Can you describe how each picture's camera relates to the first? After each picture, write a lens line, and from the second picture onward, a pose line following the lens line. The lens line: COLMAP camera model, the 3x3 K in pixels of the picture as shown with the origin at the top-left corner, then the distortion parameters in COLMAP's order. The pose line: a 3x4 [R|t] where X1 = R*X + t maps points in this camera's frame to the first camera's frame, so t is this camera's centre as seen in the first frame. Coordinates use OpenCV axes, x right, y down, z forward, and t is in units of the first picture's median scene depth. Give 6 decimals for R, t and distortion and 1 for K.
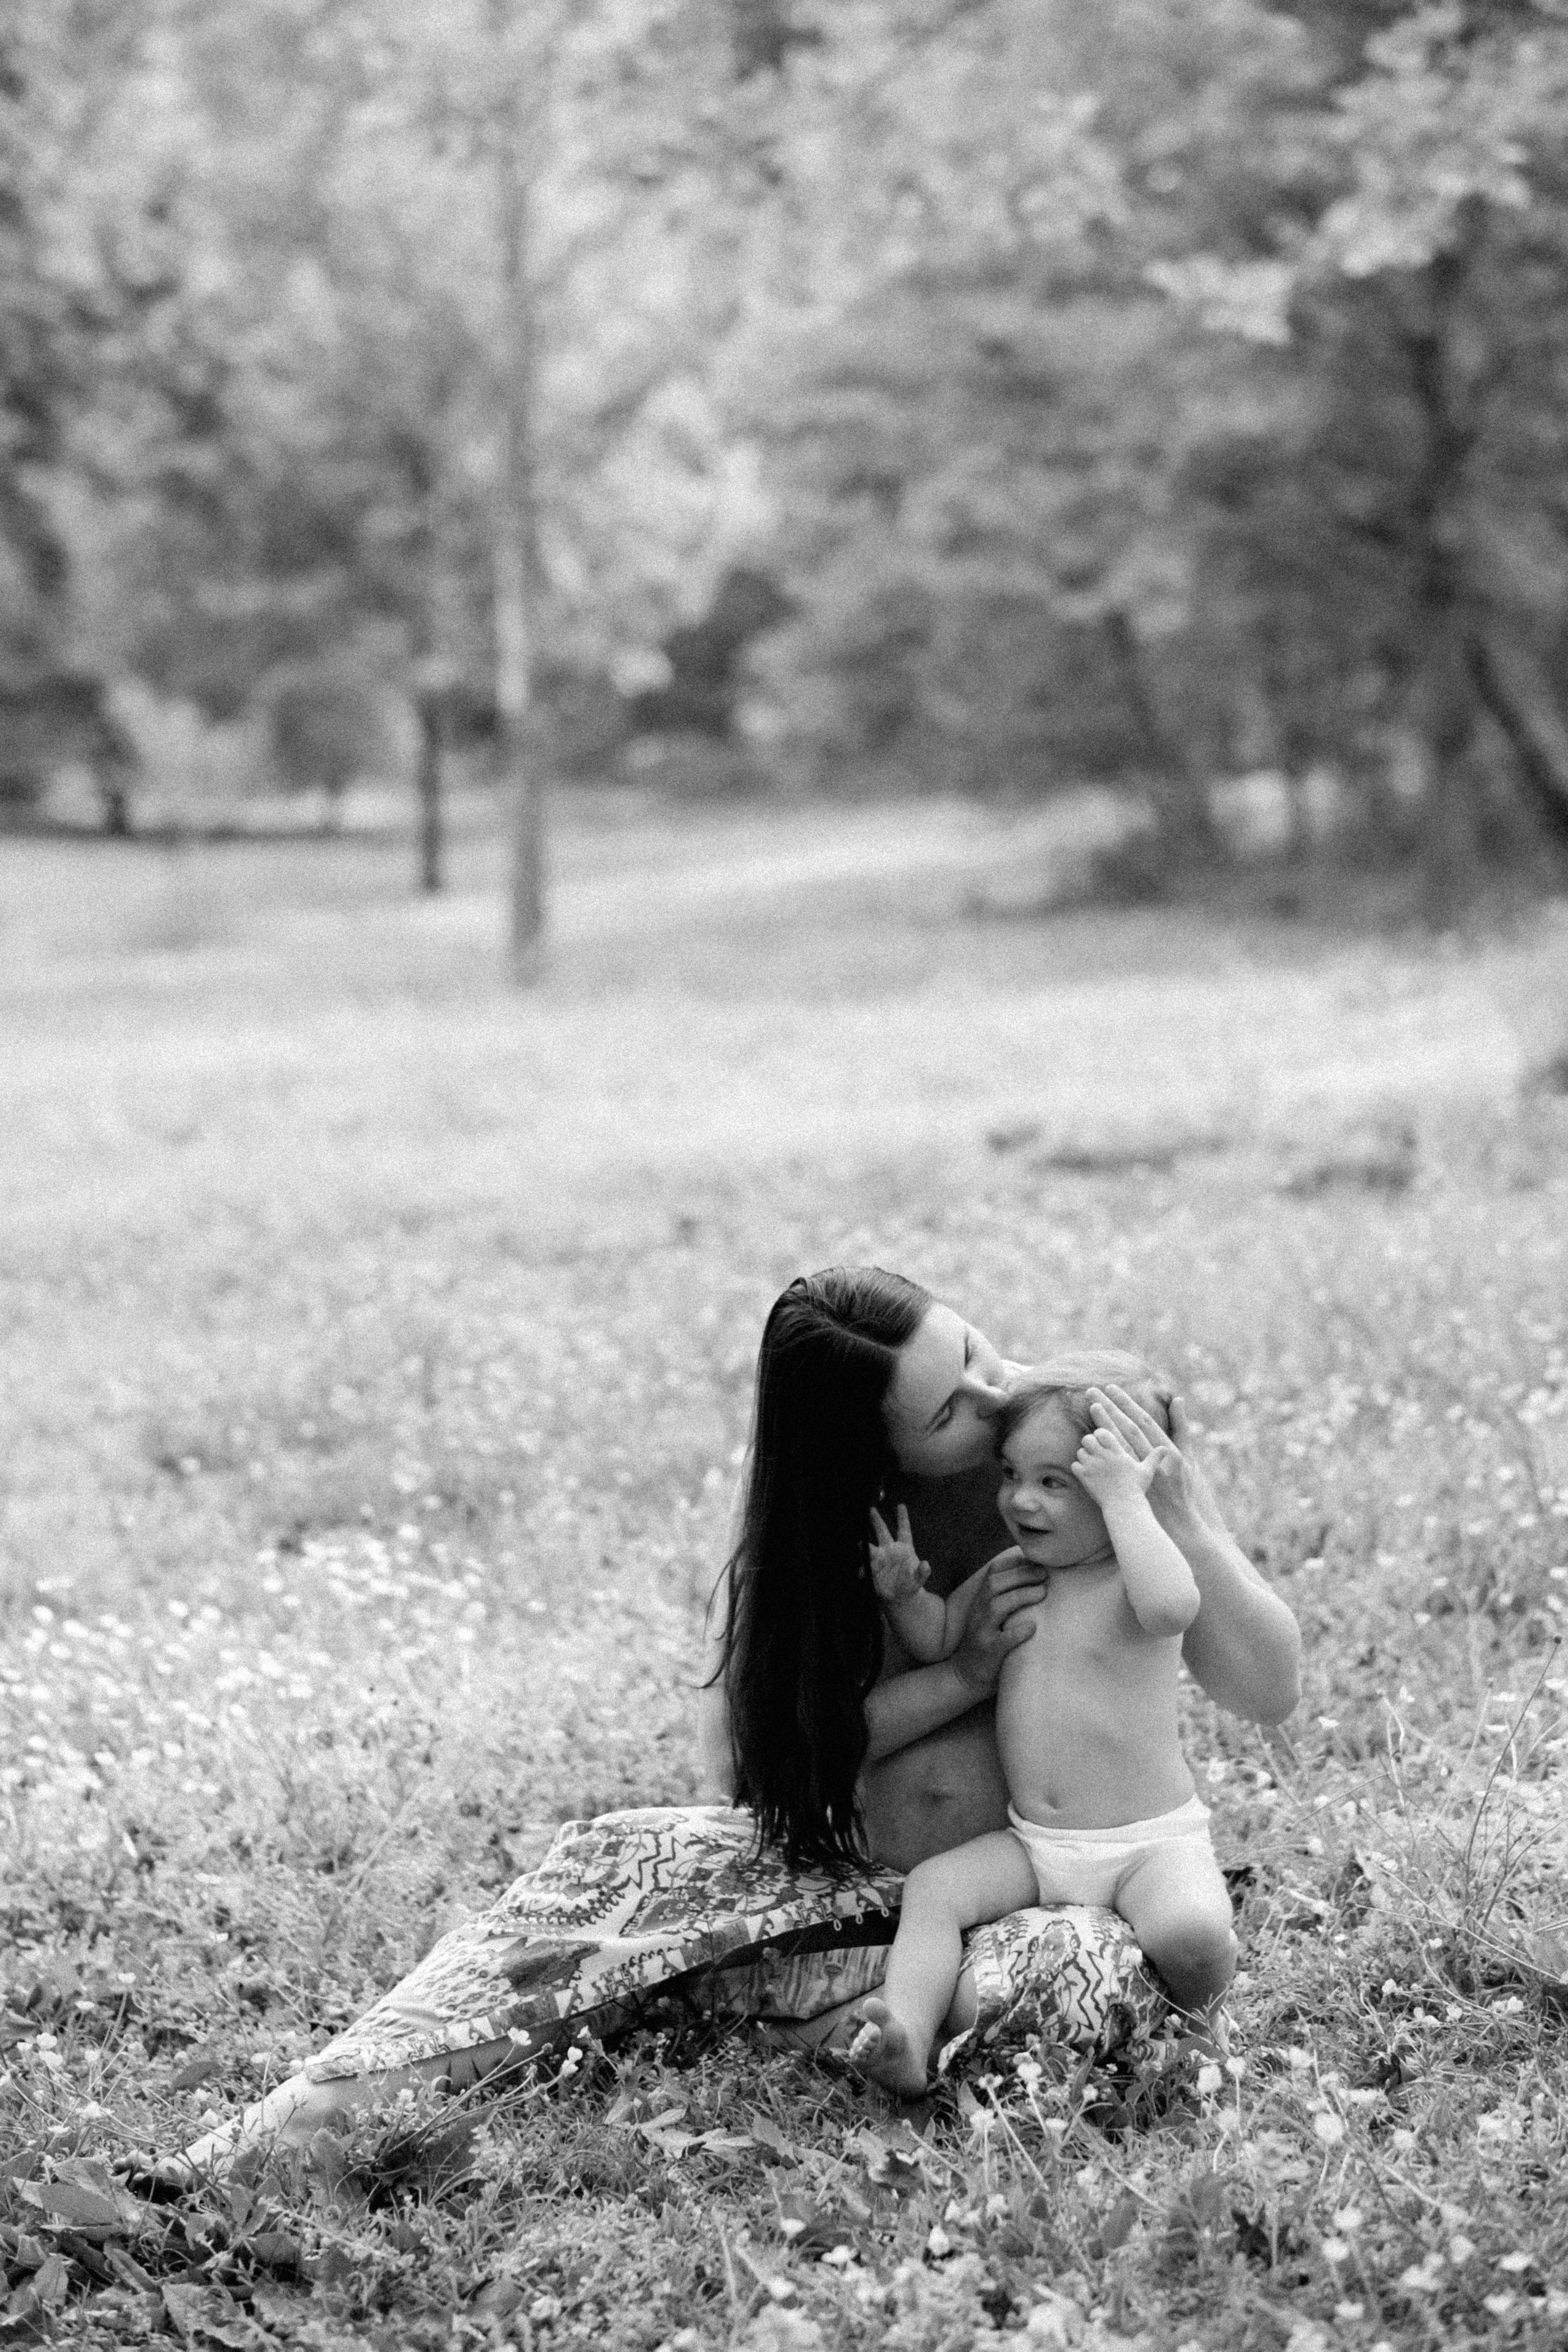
lens RADIAL K [[5647.0, 0, 784.0], [0, 5647.0, 1176.0], [0, 0, 1]] dist [0.069892, -0.268697]
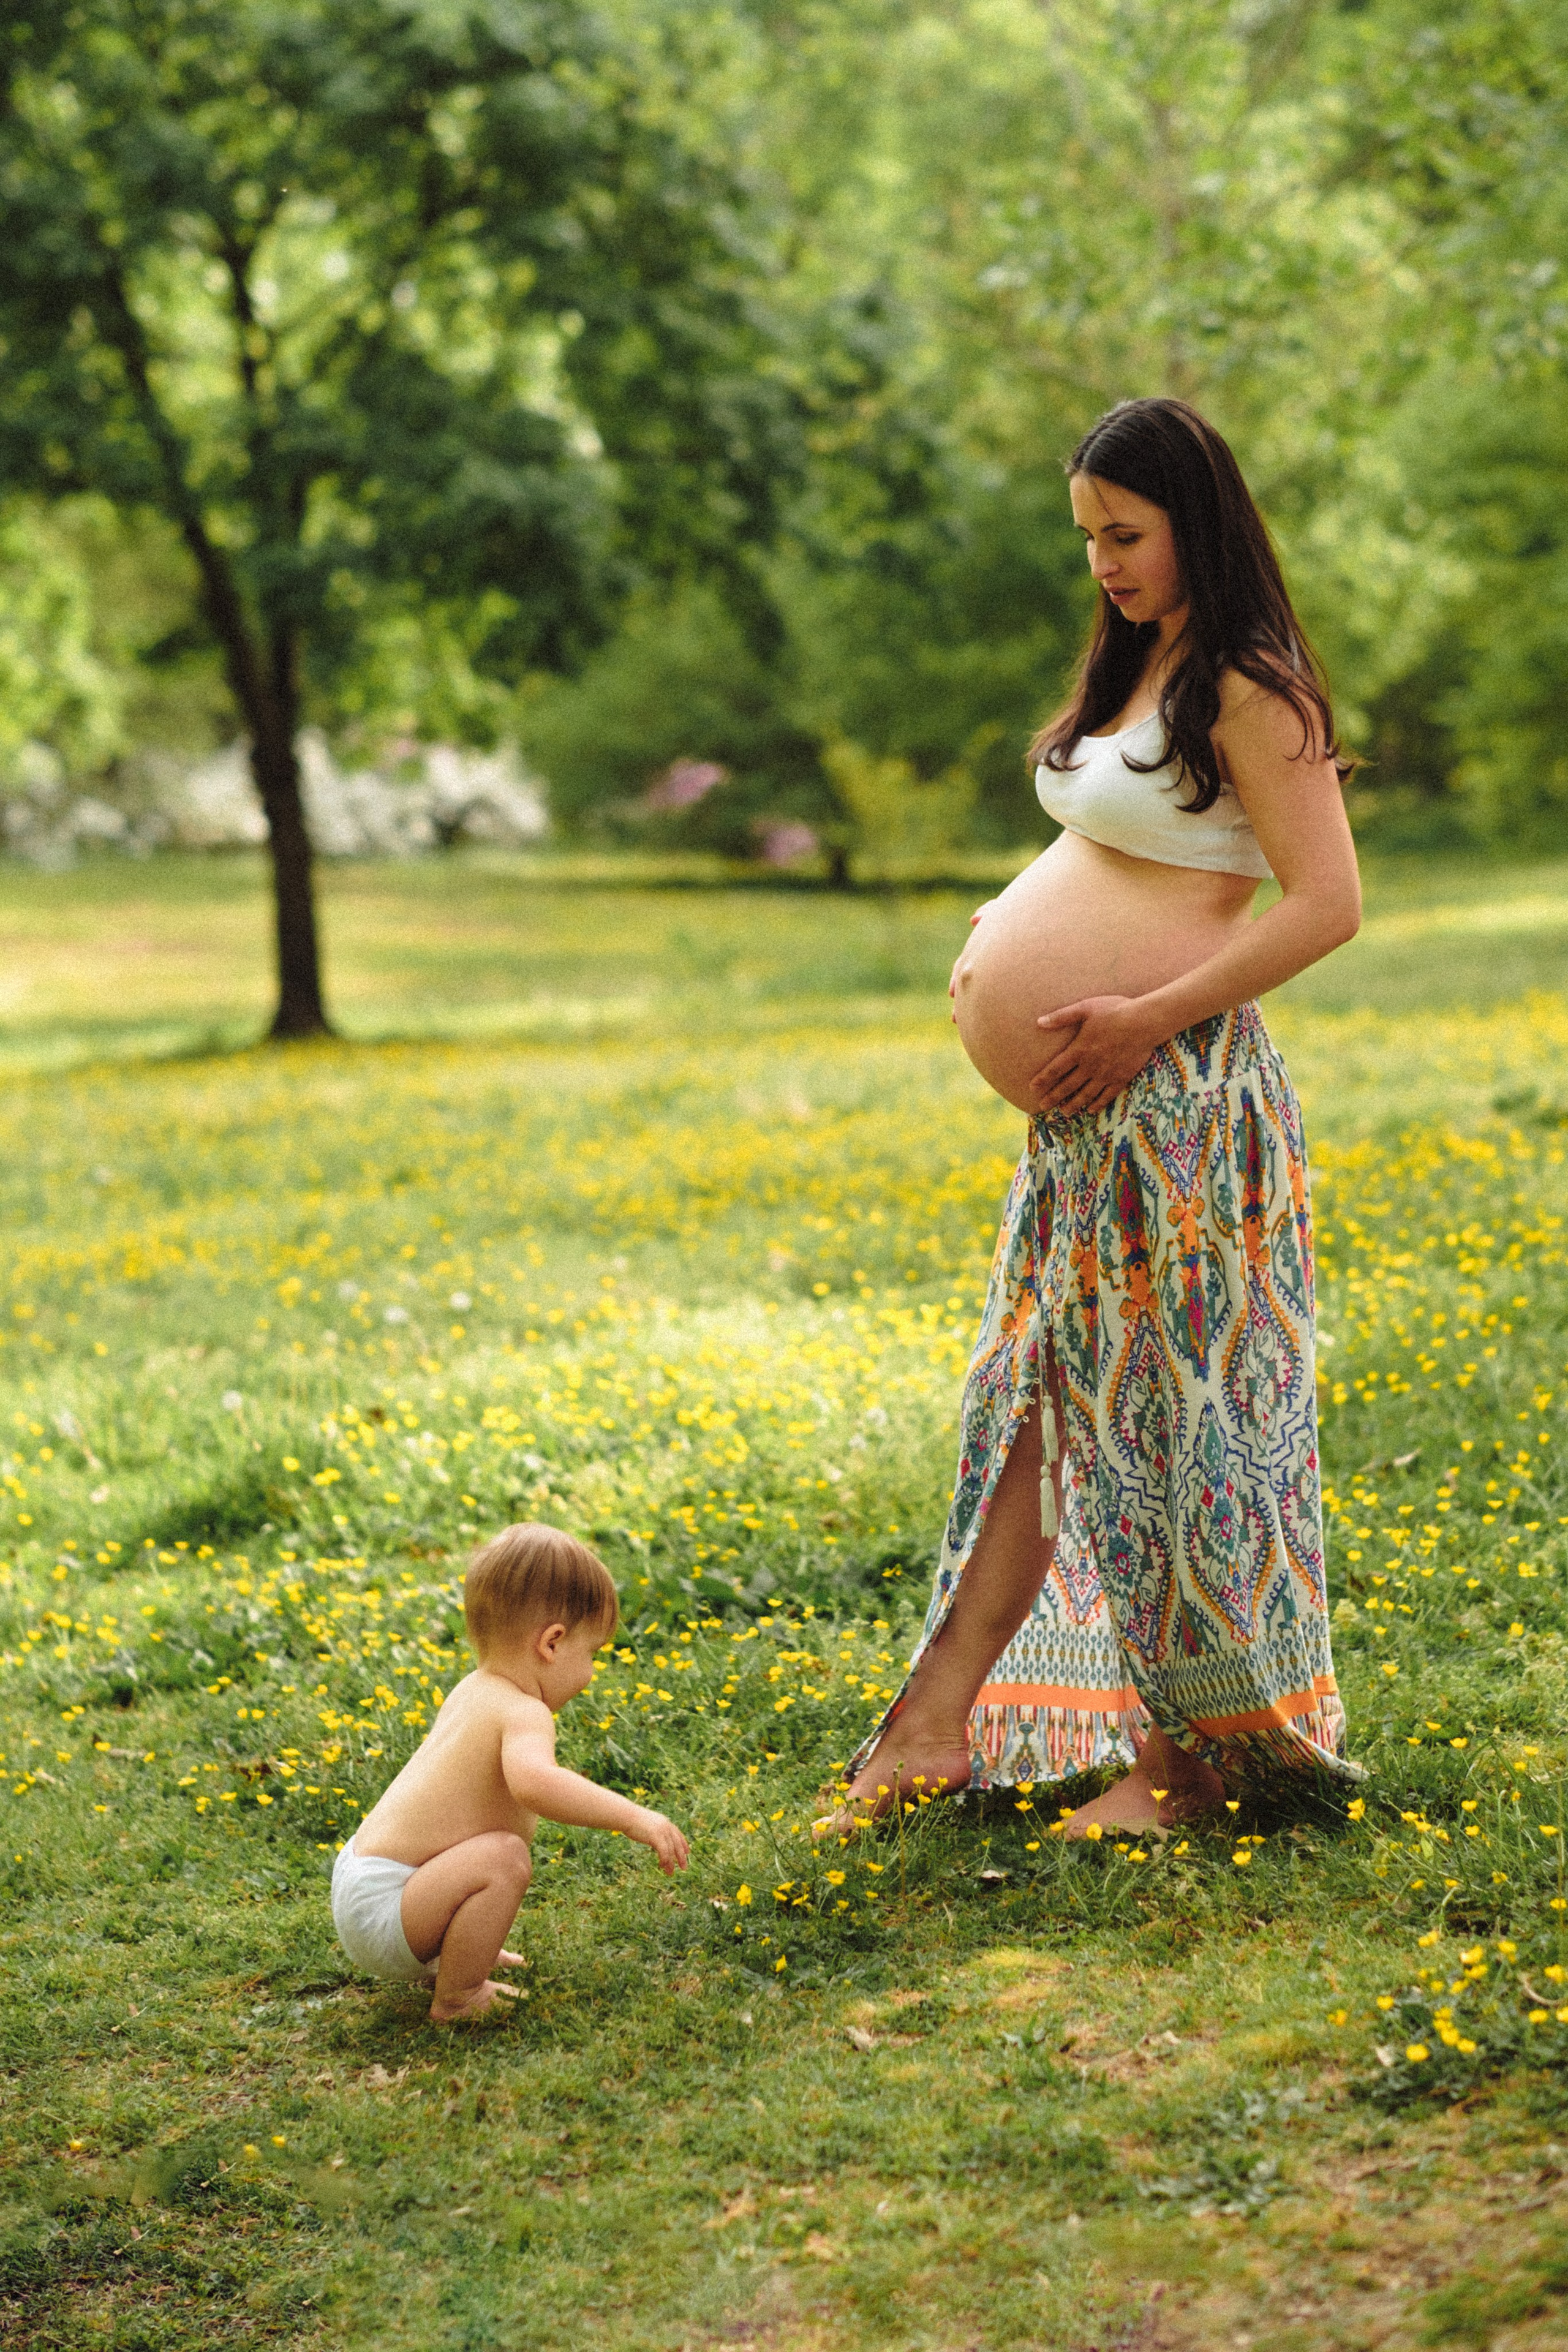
lens RADIAL K [[5760.6, 0, 784.0], [0, 5760.6, 1176.0], [0, 0, 1]] dist [0.075606, -0.116276]
pose [[0.991728, 0.004582, -0.128273, 0.025376], [-0.006052, 0.999920, -0.011067, 0.013750], [0.128212, 0.011752, 0.991677, -0.156454]]
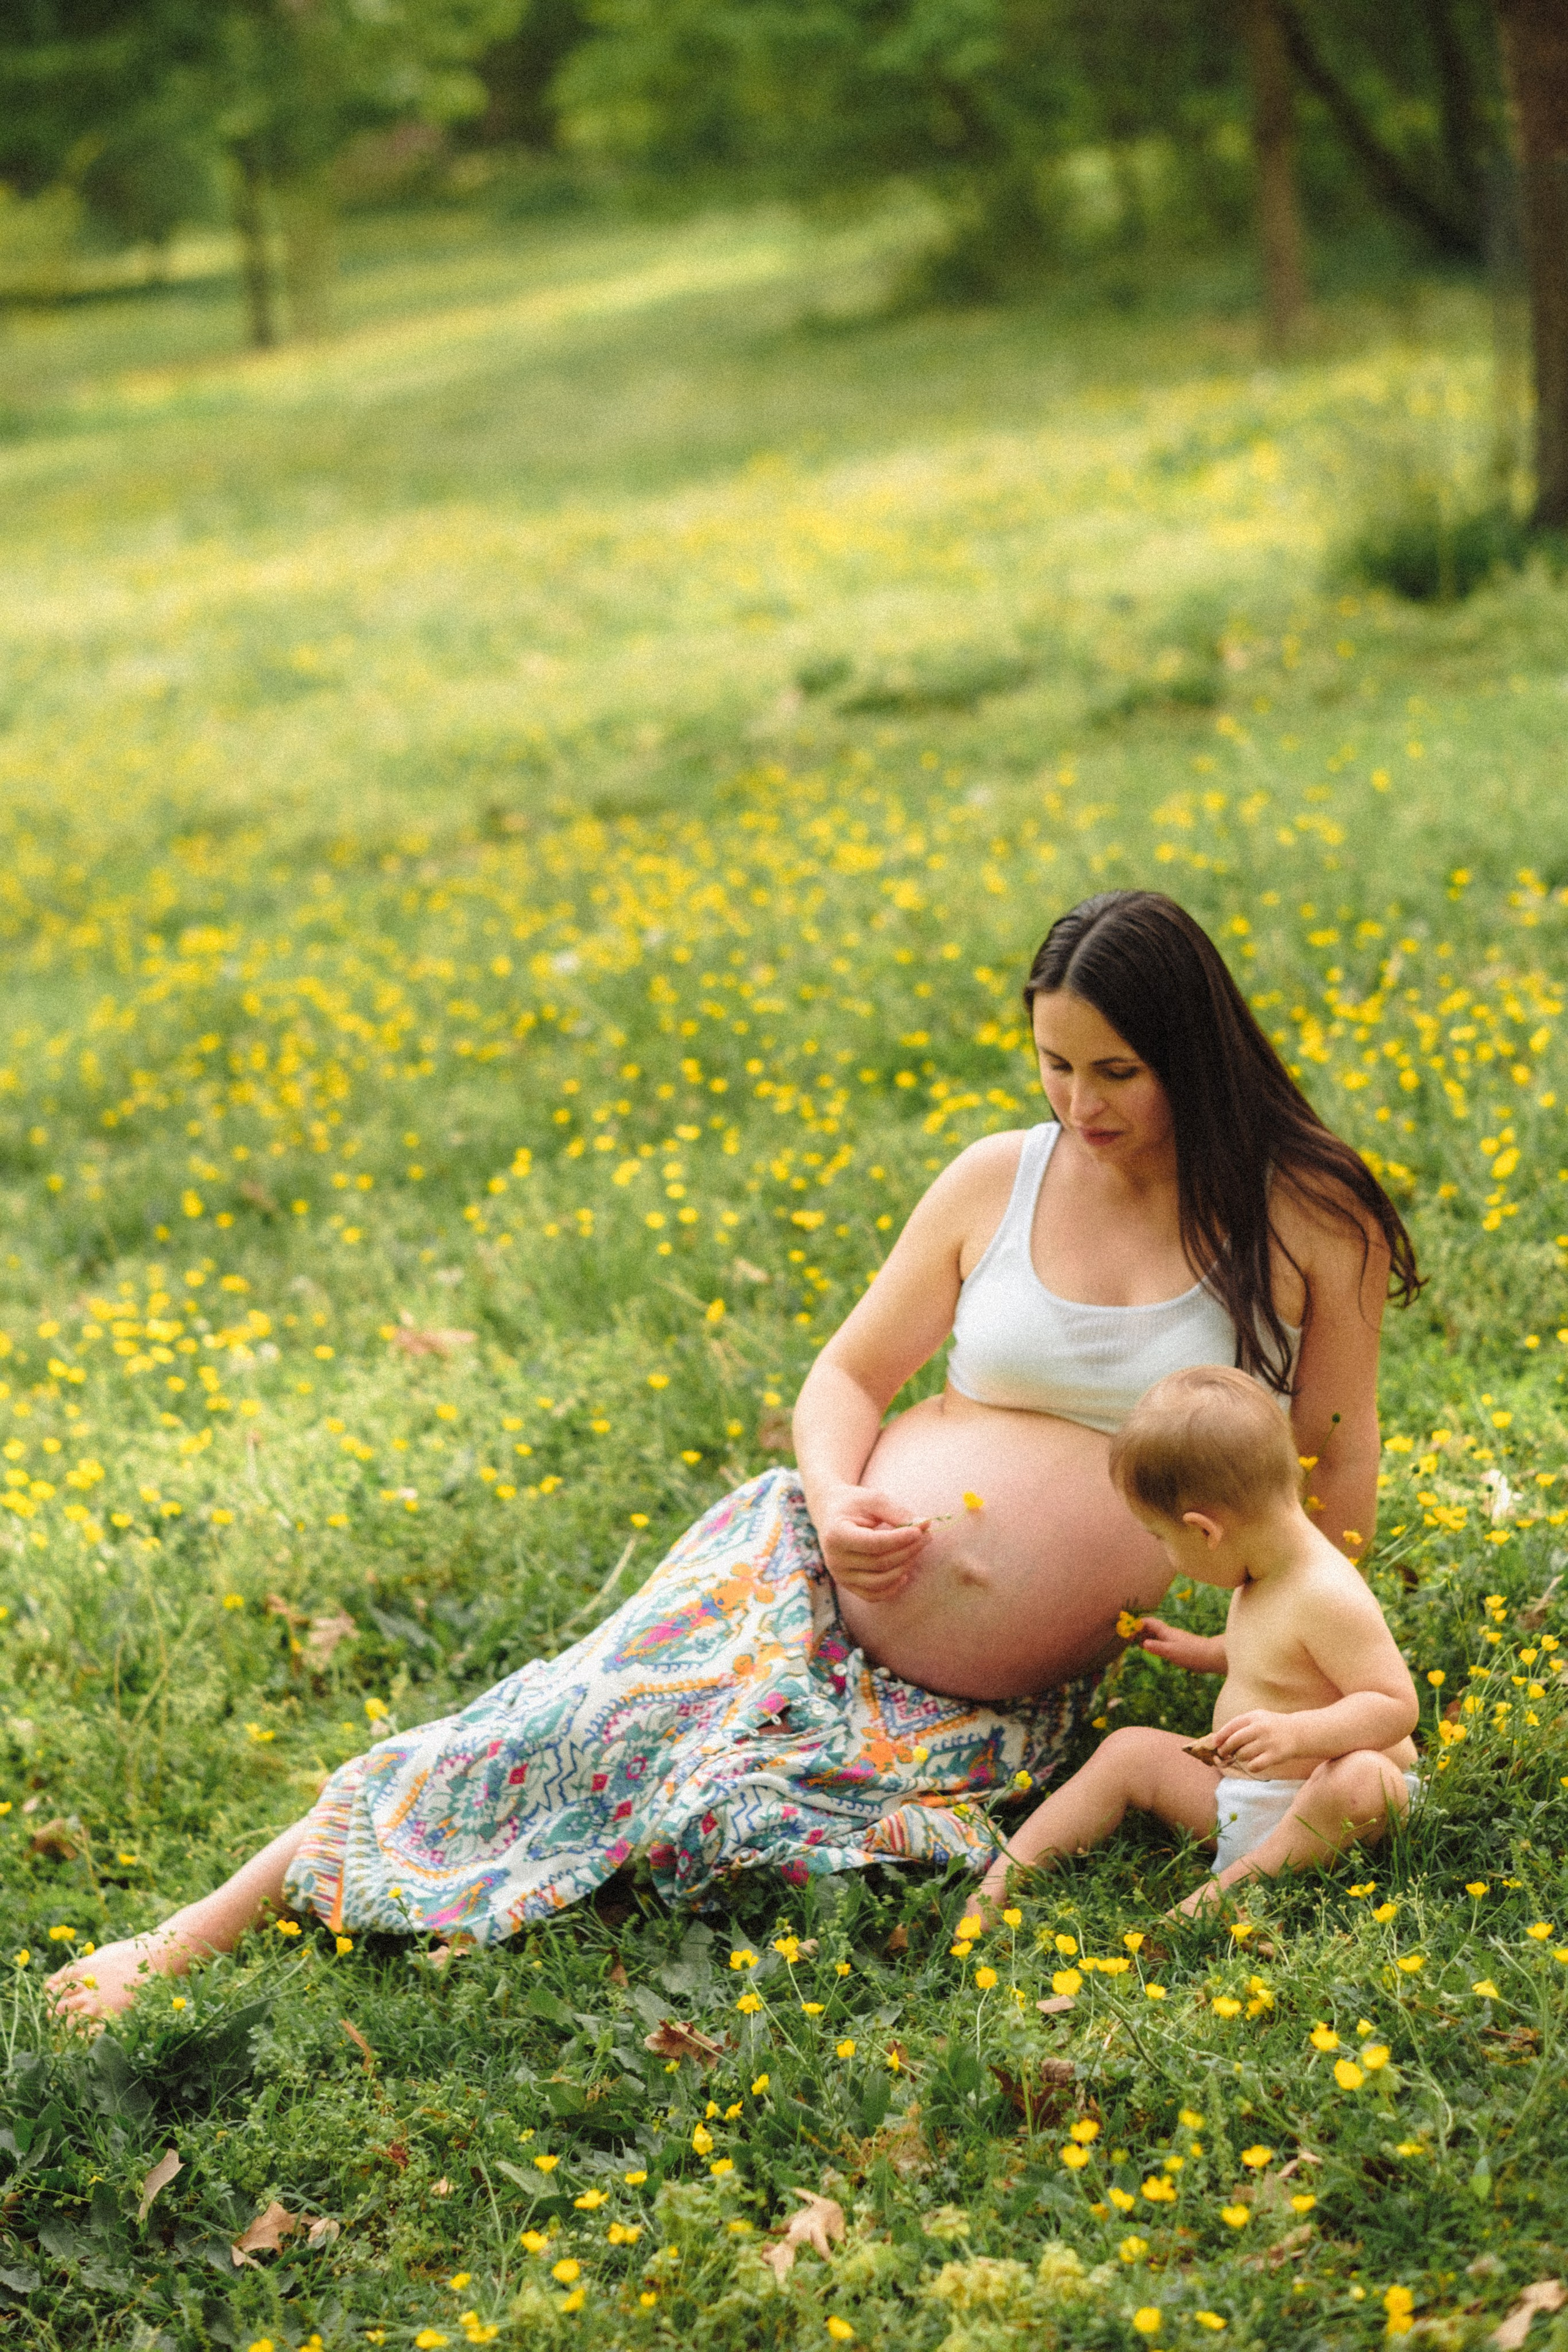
lens RADIAL K [[5647.0, 0, 784.0], [0, 5647.0, 1176.0], [0, 0, 1]] dist [0.069892, -0.268697]
pose [[0.995867, -0.090010, 0.012165, 0.008035], [0.088169, 0.990170, 0.108585, -0.016183], [-0.021819, -0.107063, 0.994013, 0.002263]]
